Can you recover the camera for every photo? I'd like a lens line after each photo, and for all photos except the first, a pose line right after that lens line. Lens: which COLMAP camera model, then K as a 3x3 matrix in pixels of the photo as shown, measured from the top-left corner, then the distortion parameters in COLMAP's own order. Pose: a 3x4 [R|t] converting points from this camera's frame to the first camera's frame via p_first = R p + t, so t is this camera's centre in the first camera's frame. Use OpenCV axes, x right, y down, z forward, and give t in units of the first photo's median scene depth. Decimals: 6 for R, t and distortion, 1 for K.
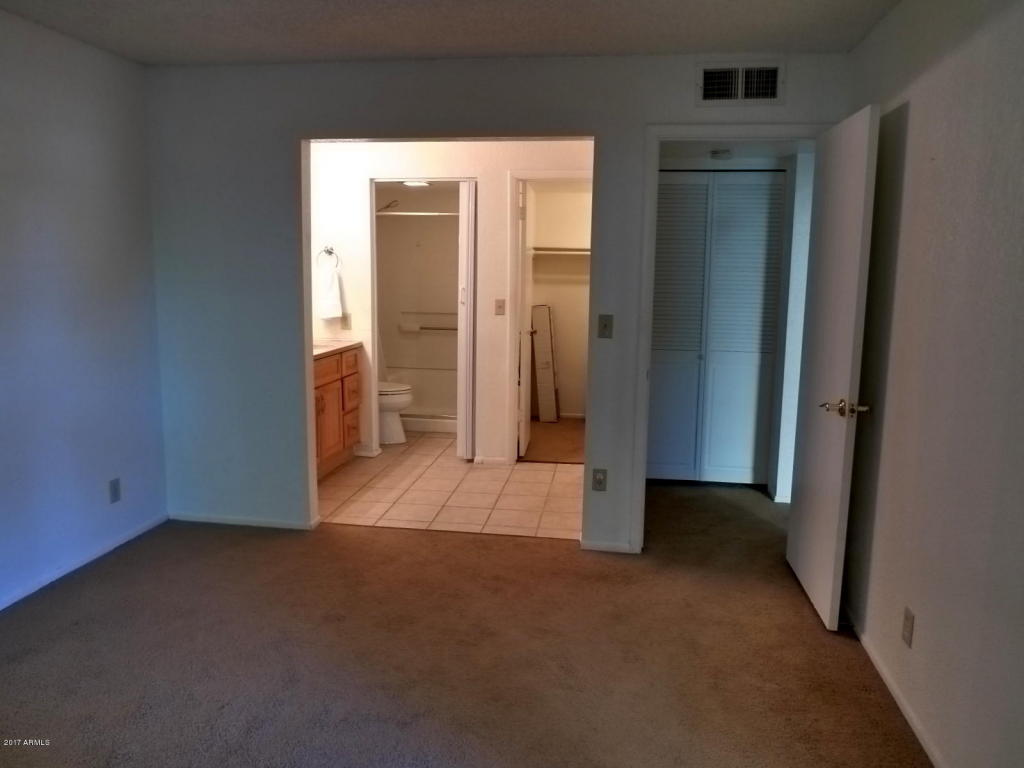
lens RADIAL K [[724.0, 0, 512.0], [0, 724.0, 384.0], [0, 0, 1]] dist [-0.037330, -0.007891]
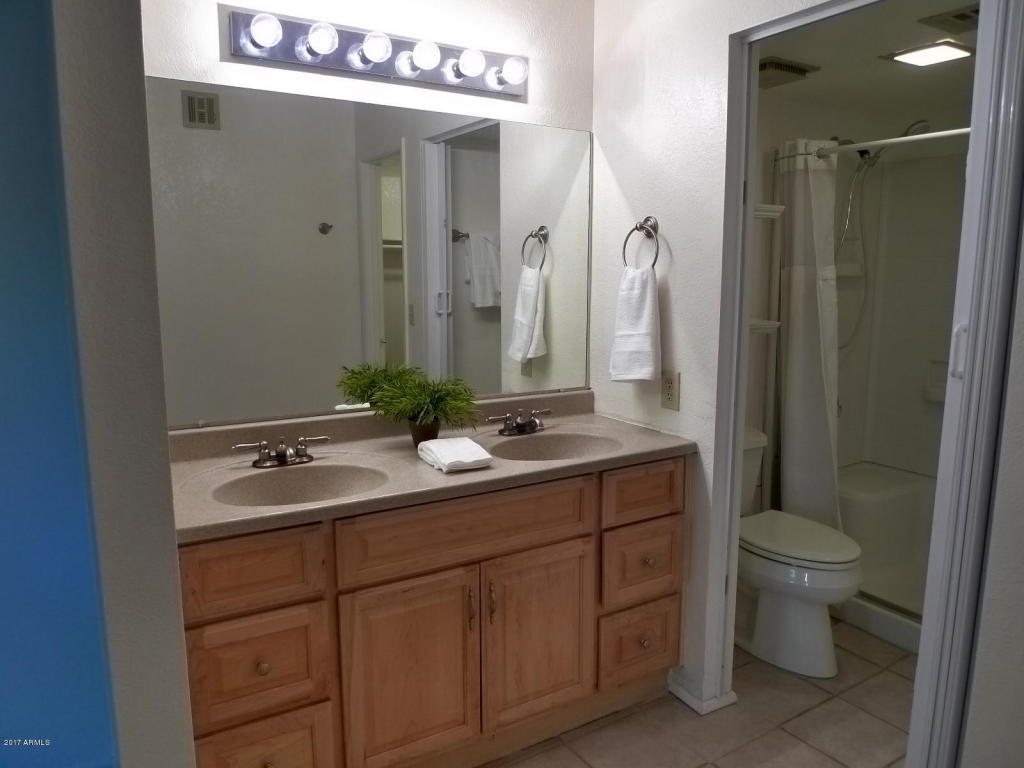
lens RADIAL K [[724.0, 0, 512.0], [0, 724.0, 384.0], [0, 0, 1]] dist [-0.037330, -0.007891]
pose [[0.644015, 0.101711, -0.758221, 0.037085], [-0.104884, 0.993502, 0.044187, -0.100867], [0.757789, 0.051068, 0.650498, 0.653714]]
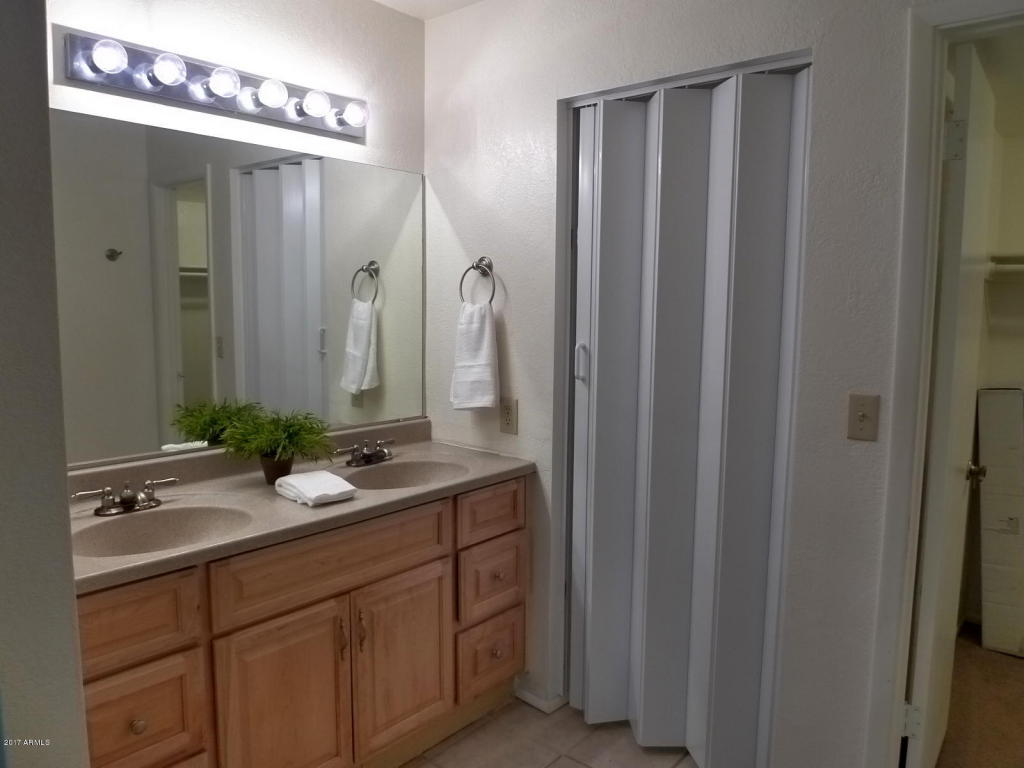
lens RADIAL K [[724.0, 0, 512.0], [0, 724.0, 384.0], [0, 0, 1]] dist [-0.037330, -0.007891]
pose [[0.844465, 0.054279, -0.532853, 0.021888], [-0.076534, 0.996871, -0.019746, -0.099541], [0.530114, 0.057456, 0.845977, 0.608284]]
